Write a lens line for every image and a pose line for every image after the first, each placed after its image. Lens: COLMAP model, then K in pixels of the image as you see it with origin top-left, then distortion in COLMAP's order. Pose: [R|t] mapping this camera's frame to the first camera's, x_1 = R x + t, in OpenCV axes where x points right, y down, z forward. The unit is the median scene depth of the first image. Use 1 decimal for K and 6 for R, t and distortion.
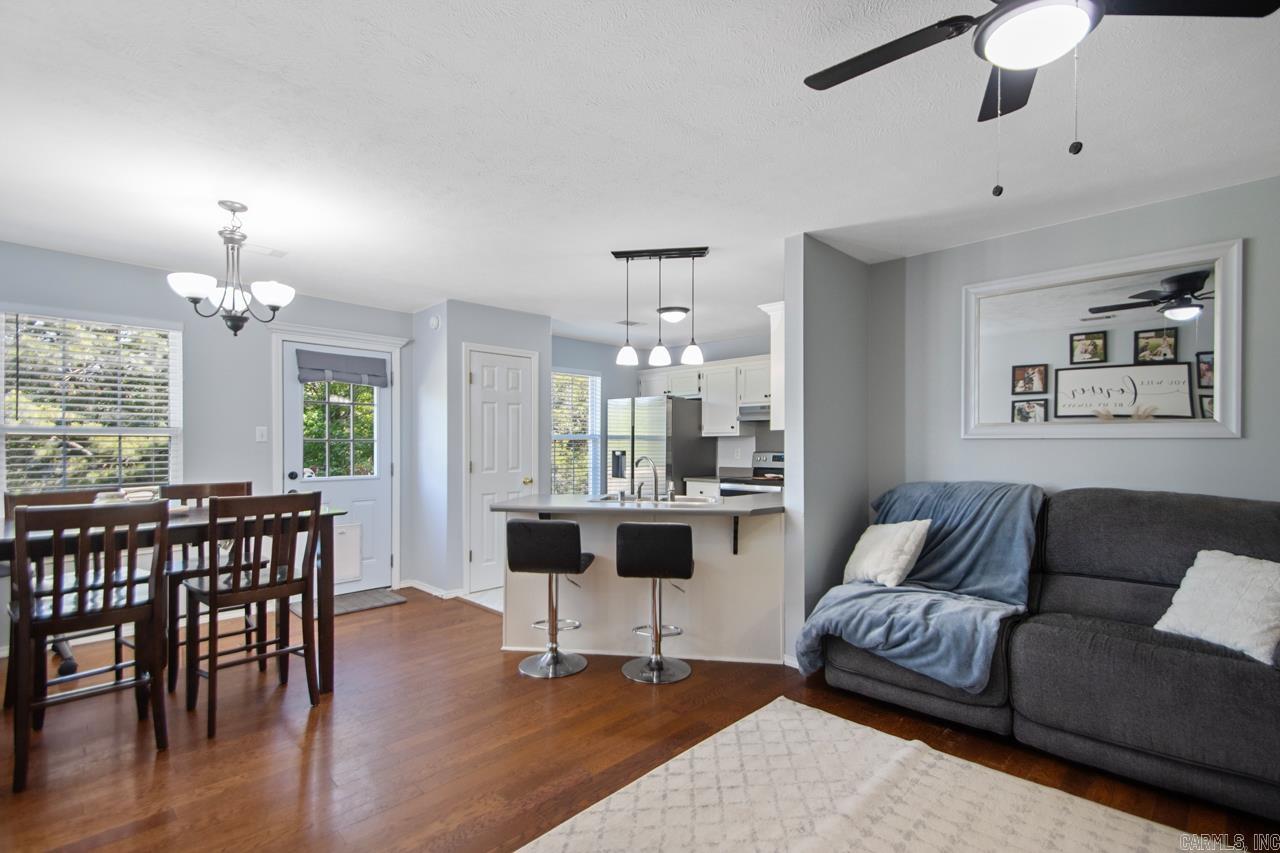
lens RADIAL K [[585.6, 0, 662.1], [0, 585.6, 446.6], [0, 0, 1]] dist [0.038090, -0.017618]
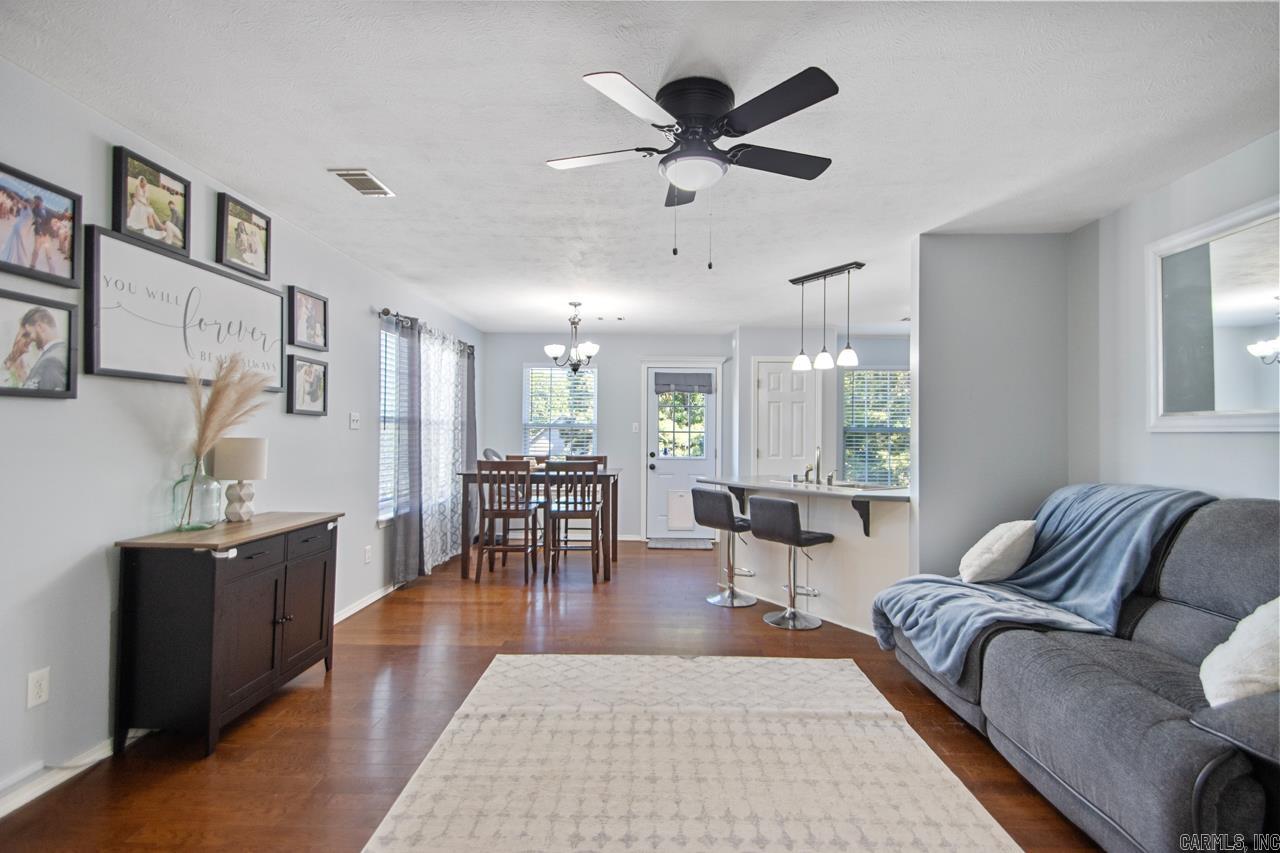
lens RADIAL K [[587.6, 0, 666.1], [0, 587.6, 428.2], [0, 0, 1]] dist [0.023330, -0.017846]
pose [[0.695993, -0.000601, -0.718048, 0.718792], [-0.012195, 0.999846, -0.012658, -0.001587], [0.717945, 0.017567, 0.695878, -0.050348]]
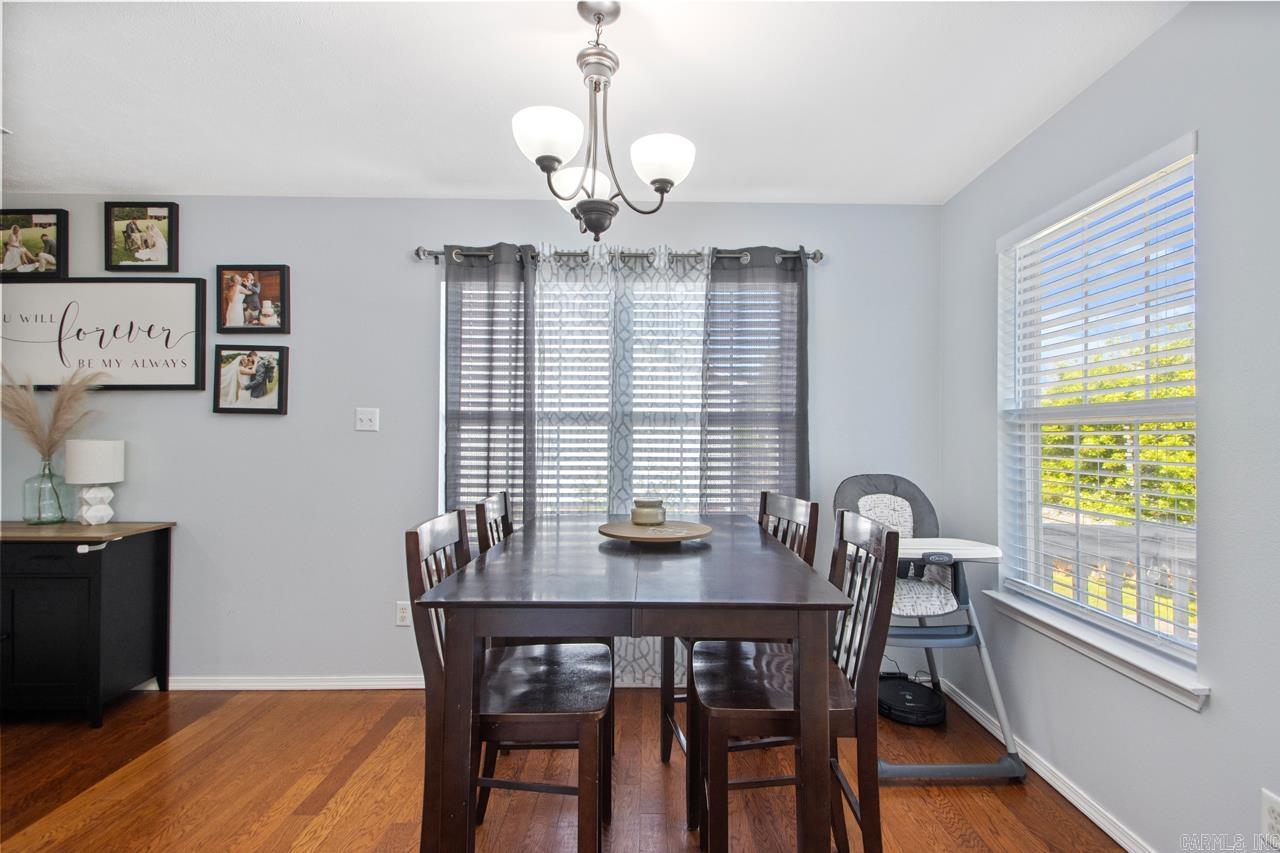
lens RADIAL K [[606.3, 0, 640.0], [0, 606.3, 426.5], [0, 0, 1]] dist [0.019597, -0.016876]
pose [[-0.704088, -0.010465, -0.710035, -0.285547], [-0.005898, 0.999943, -0.008889, -0.007527], [0.710088, -0.002071, -0.704110, 1.317308]]
